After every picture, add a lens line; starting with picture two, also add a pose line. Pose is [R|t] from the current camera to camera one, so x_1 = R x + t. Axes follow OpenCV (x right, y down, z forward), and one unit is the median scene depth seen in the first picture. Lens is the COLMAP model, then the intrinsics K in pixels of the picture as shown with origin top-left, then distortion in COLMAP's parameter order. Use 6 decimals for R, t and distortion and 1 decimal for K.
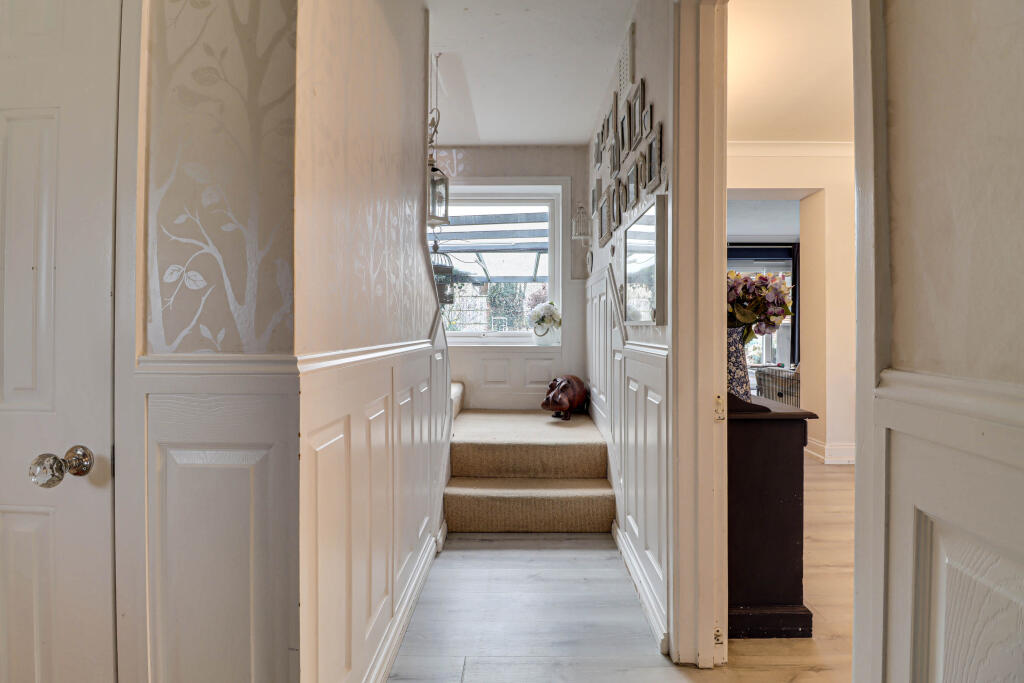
lens RADIAL K [[481.9, 0, 511.6], [0, 481.9, 331.9], [0, 0, 1]] dist [-0.005210, -0.002287]
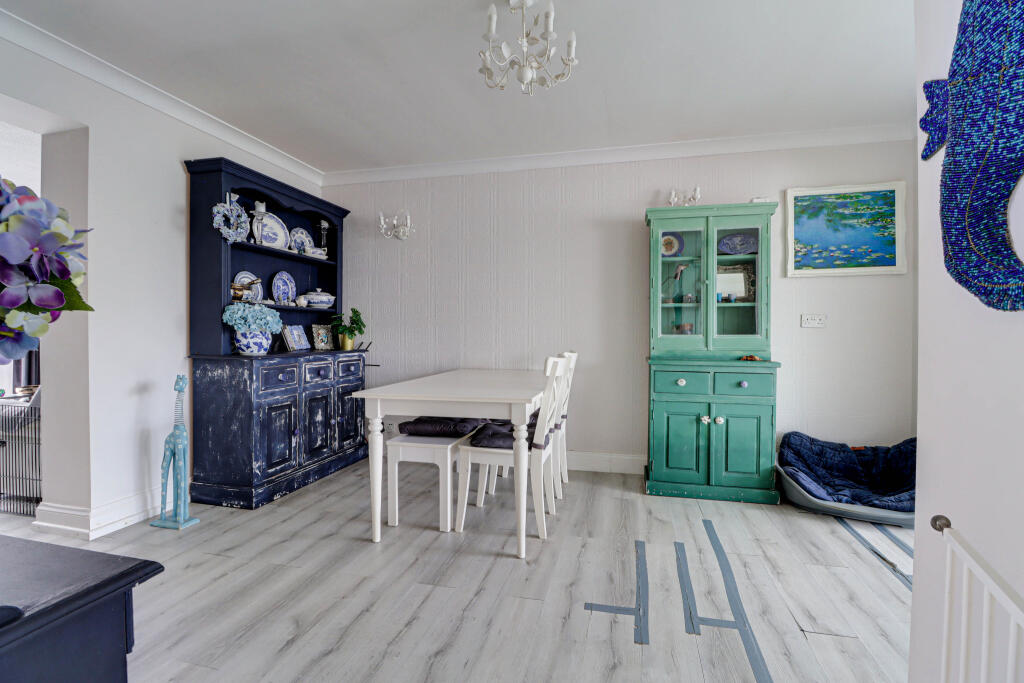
lens RADIAL K [[481.9, 0, 513.1], [0, 481.9, 336.6], [0, 0, 1]] dist [-0.005210, -0.002287]
pose [[0.226858, -0.003024, 0.973923, 0.314010], [0.000704, 0.999995, 0.002941, -0.017186], [-0.973927, 0.000018, 0.226859, 0.620565]]
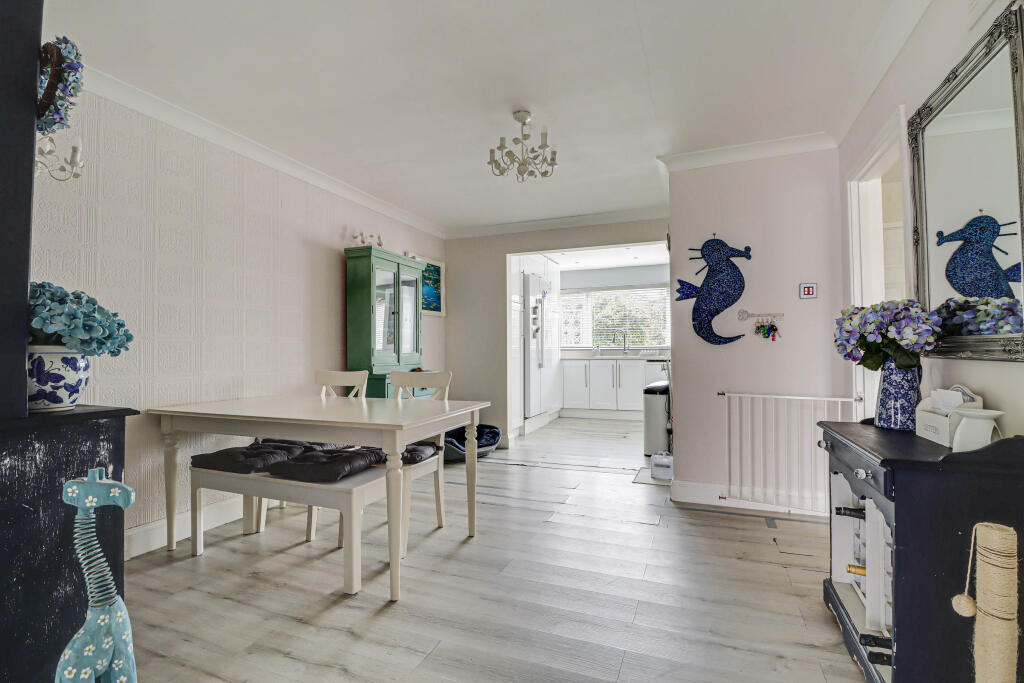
lens RADIAL K [[481.9, 0, 516.2], [0, 481.9, 340.4], [0, 0, 1]] dist [-0.005210, -0.002287]
pose [[-0.938724, 0.015505, 0.344320, 0.460764], [0.009567, 0.999775, -0.018938, -0.020724], [-0.344536, -0.014484, -0.938661, 1.064076]]
